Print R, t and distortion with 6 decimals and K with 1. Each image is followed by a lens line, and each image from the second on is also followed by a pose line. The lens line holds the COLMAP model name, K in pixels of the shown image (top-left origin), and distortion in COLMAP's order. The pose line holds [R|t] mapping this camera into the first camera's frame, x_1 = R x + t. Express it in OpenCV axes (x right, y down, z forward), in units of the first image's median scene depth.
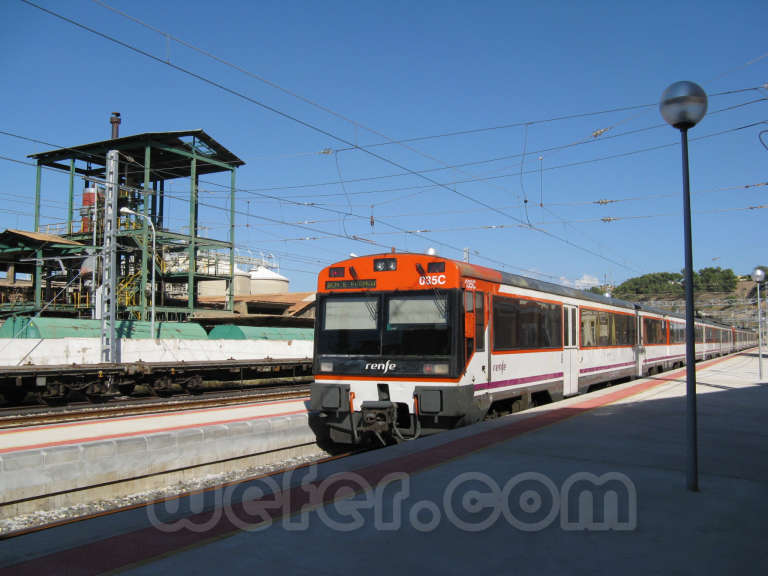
lens RADIAL K [[795.6, 0, 384.0], [0, 795.6, 288.0], [0, 0, 1]] dist [-0.194498, 0.213273]
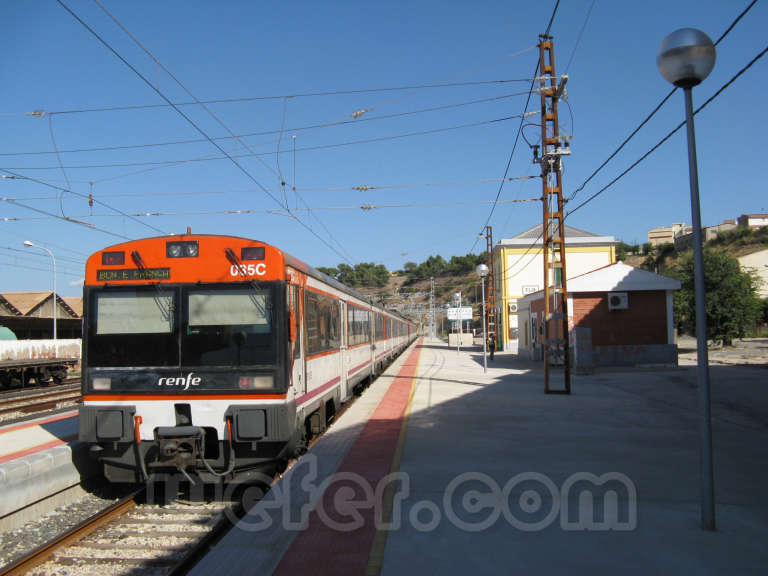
lens RADIAL K [[795.6, 0, 384.0], [0, 795.6, 288.0], [0, 0, 1]] dist [-0.194498, 0.213273]
pose [[0.909140, 0.003270, 0.416478, -0.135242], [-0.006562, 0.999958, 0.006473, 0.002124], [-0.416439, -0.008618, 0.909123, 0.219180]]
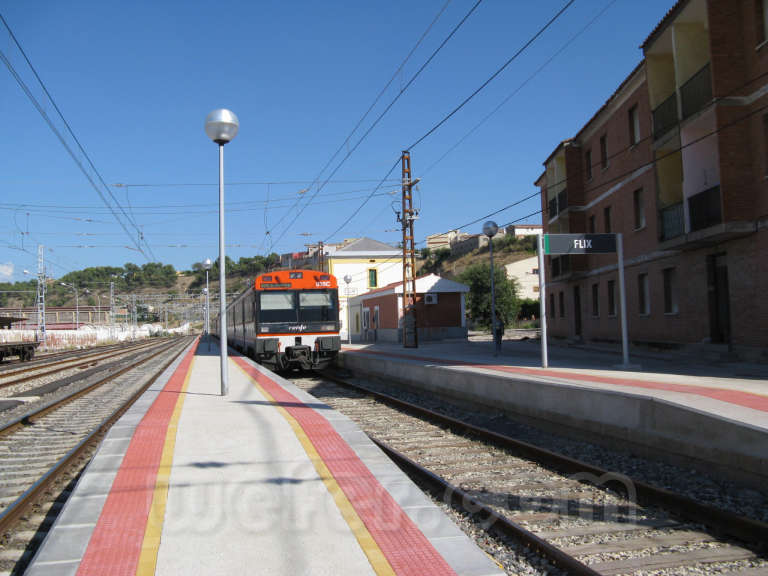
lens RADIAL K [[795.6, 0, 384.0], [0, 795.6, 288.0], [0, 0, 1]] dist [-0.194498, 0.213273]
pose [[0.759947, 0.008992, 0.649923, -1.062395], [-0.014533, 0.999889, 0.003160, -0.007772], [-0.649823, -0.011847, 0.759993, -0.586975]]
